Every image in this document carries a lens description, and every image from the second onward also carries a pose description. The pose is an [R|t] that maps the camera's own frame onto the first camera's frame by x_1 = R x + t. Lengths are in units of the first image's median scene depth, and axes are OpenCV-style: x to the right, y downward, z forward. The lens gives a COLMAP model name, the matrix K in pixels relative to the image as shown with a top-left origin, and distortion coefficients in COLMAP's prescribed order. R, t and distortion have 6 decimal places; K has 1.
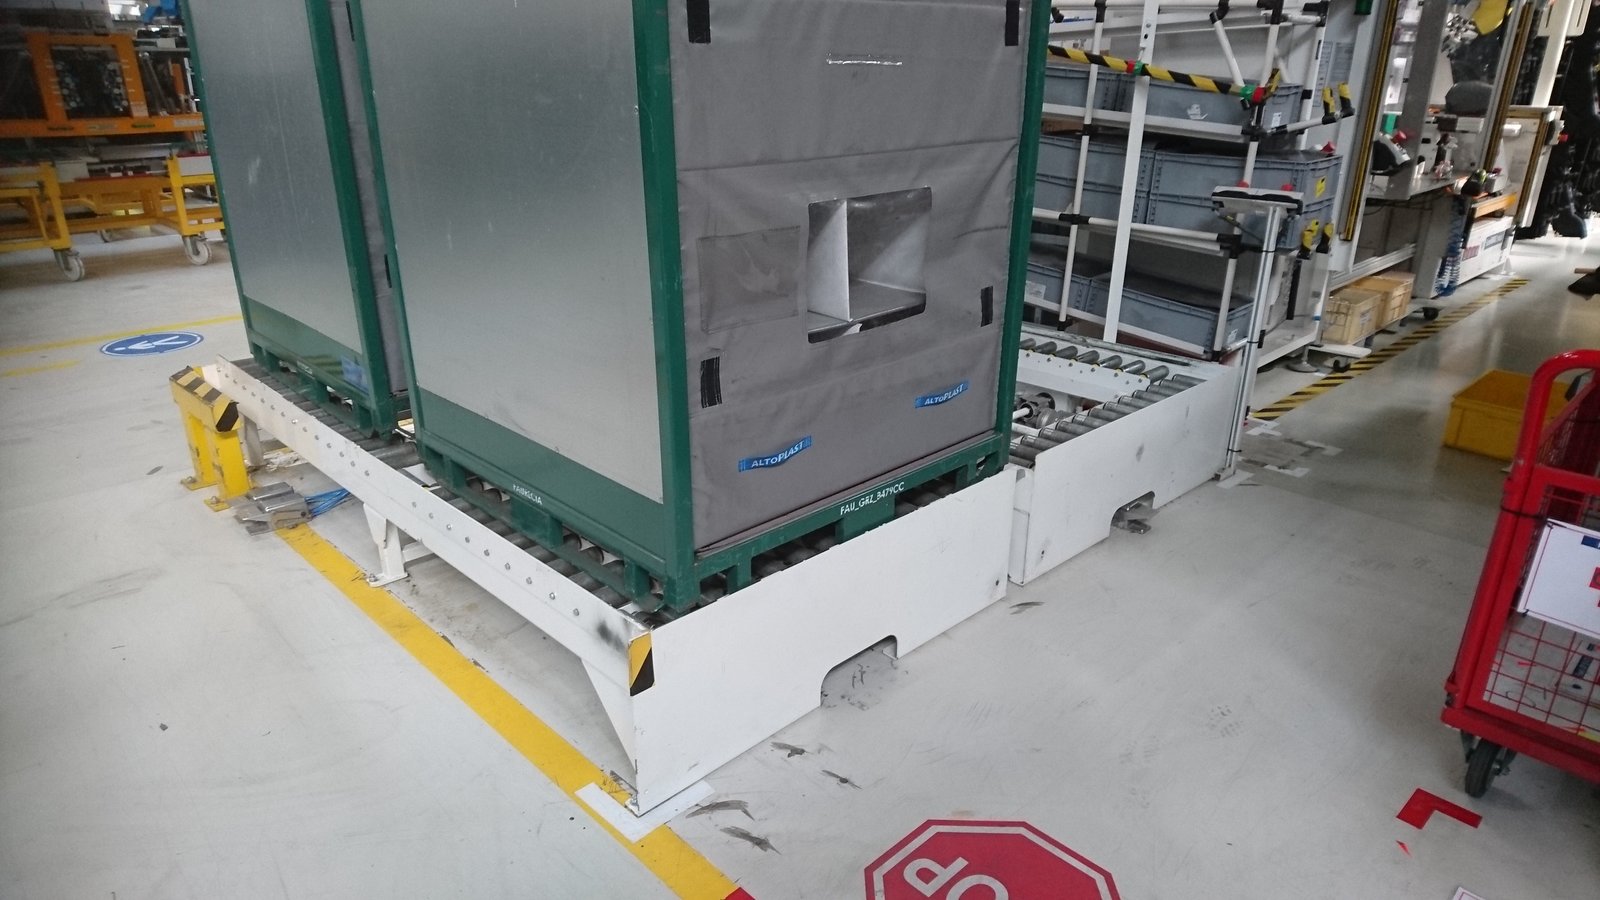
lens RADIAL K [[1045.9, 0, 790.9], [0, 1045.9, 465.9], [0, 0, 1]] dist [0.076299, -0.086951]
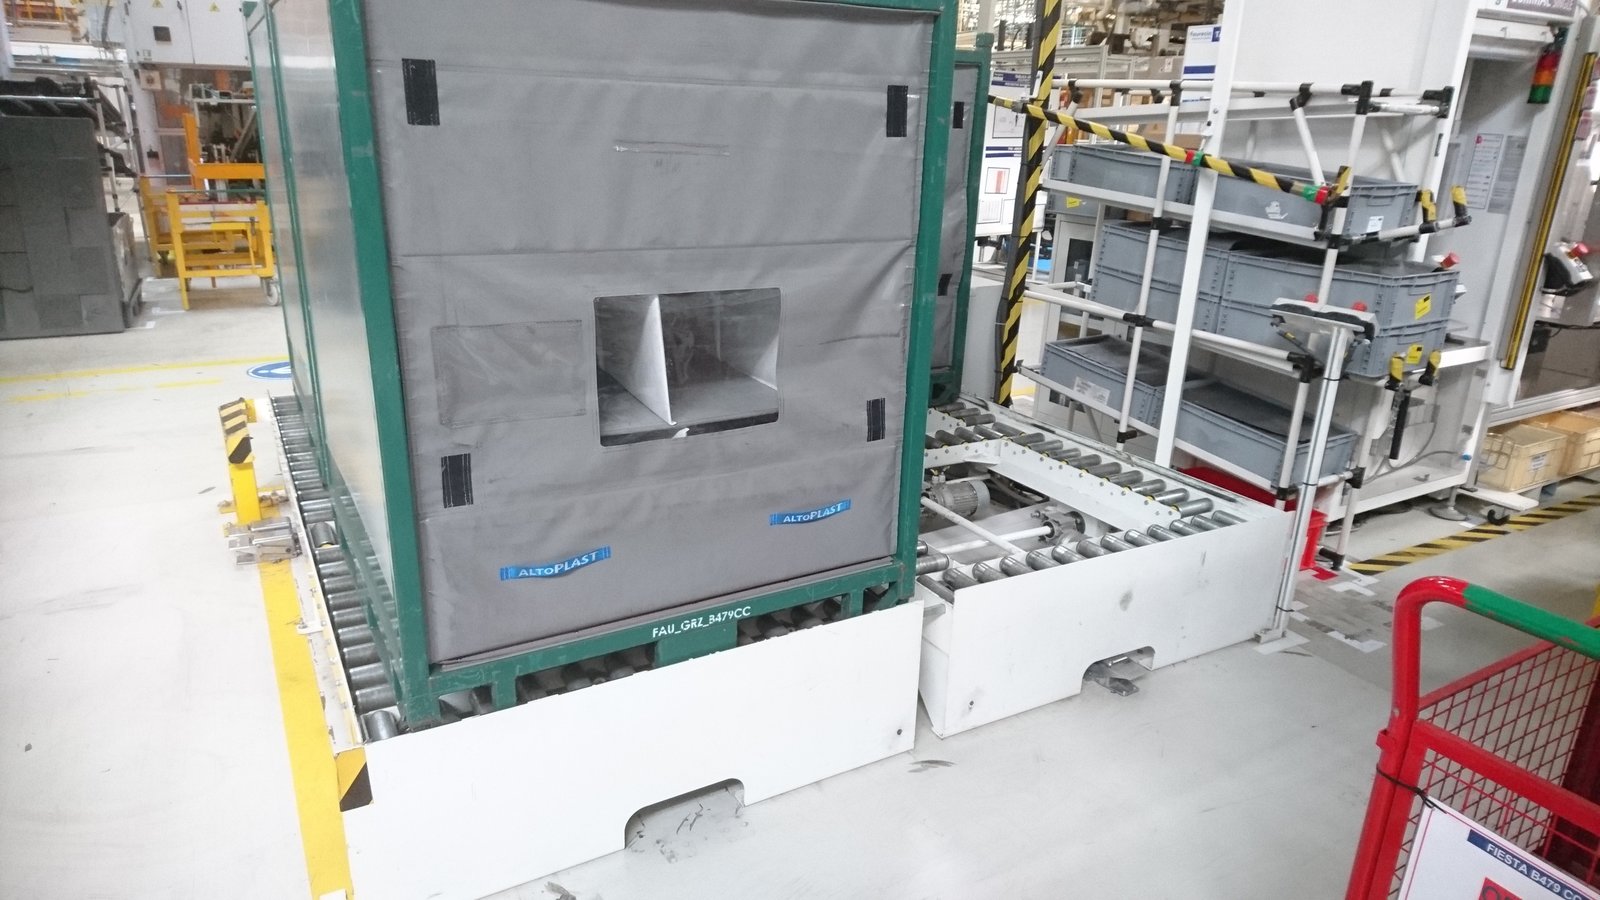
lens RADIAL K [[1045.9, 0, 789.3], [0, 1045.9, 449.5], [0, 0, 1]] dist [0.076299, -0.086951]
pose [[0.966997, 0.101316, -0.233777, 0.249278], [-0.116747, 0.991741, -0.053102, -0.055025], [0.226467, 0.078643, 0.970839, 0.099839]]
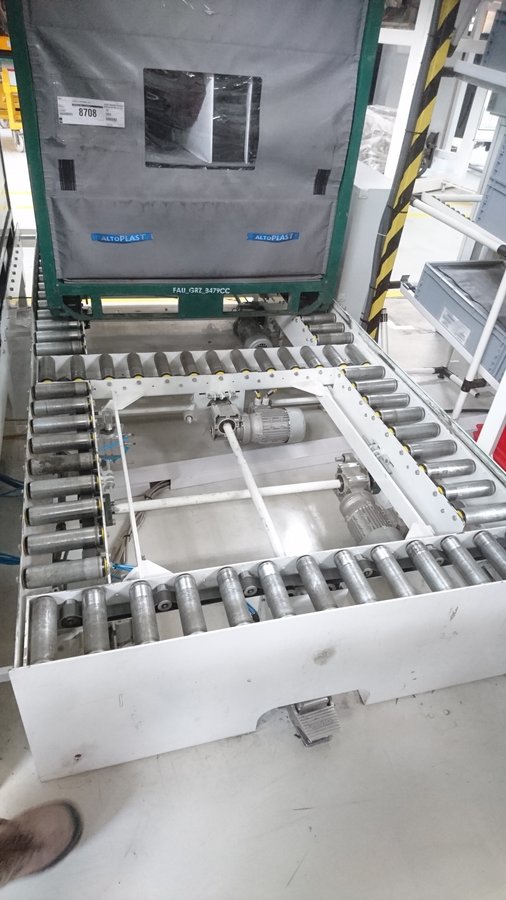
lens RADIAL K [[588.3, 0, 247.0], [0, 588.3, 467.2], [0, 0, 1]] dist [0.076299, -0.086951]
pose [[0.874521, 0.336465, -0.349291, 0.370047], [-0.242980, 0.927261, 0.284863, -0.209483], [0.419730, -0.164248, 0.892664, 0.656844]]
